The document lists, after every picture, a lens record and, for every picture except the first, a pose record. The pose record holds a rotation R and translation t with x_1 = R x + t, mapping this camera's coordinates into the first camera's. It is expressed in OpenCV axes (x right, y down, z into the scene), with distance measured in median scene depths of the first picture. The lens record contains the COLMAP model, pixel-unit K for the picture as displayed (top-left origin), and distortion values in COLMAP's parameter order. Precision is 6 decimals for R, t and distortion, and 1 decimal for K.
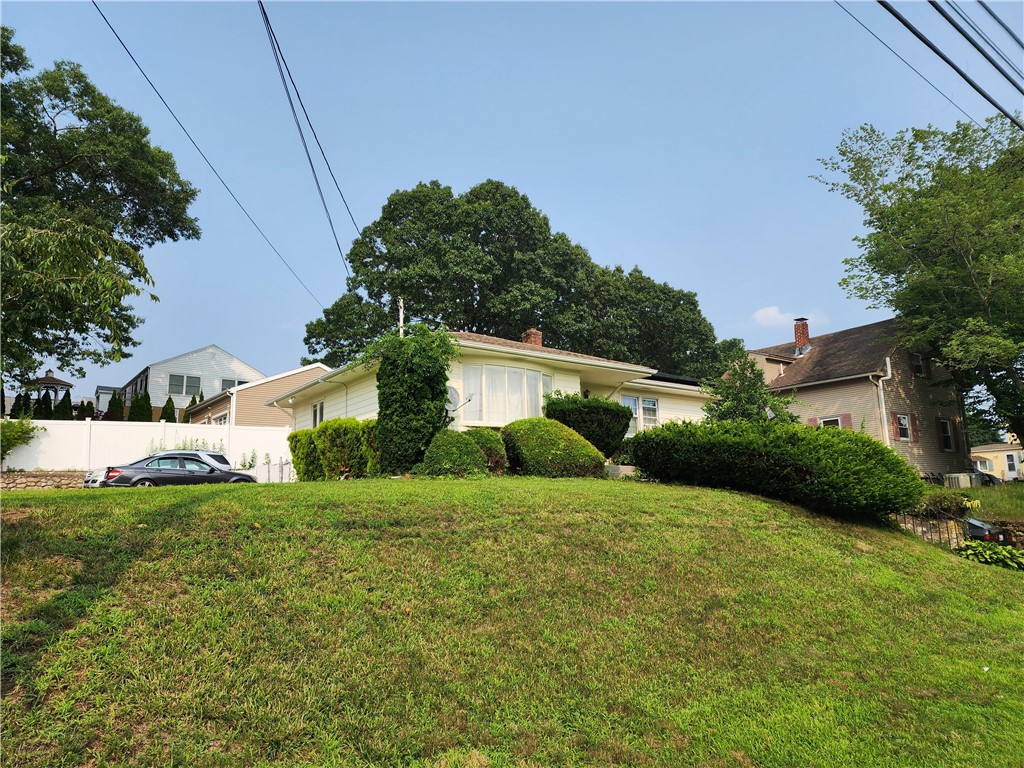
lens RADIAL K [[675.0, 0, 512.0], [0, 675.0, 384.0], [0, 0, 1]] dist [0.081165, -0.073924]
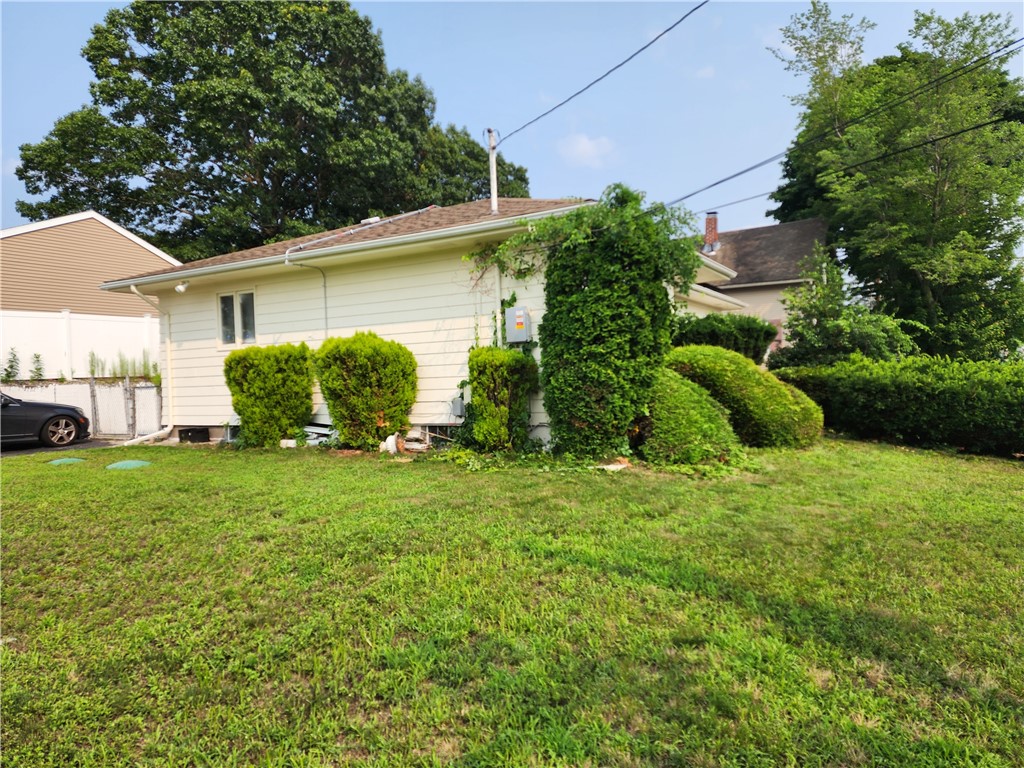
lens RADIAL K [[675.0, 0, 512.0], [0, 675.0, 384.0], [0, 0, 1]] dist [0.081165, -0.073924]
pose [[0.918048, -0.010236, 0.396338, -0.149302], [-0.062463, 0.983448, 0.170084, -0.005244], [-0.391519, -0.180902, 0.902213, 0.177502]]
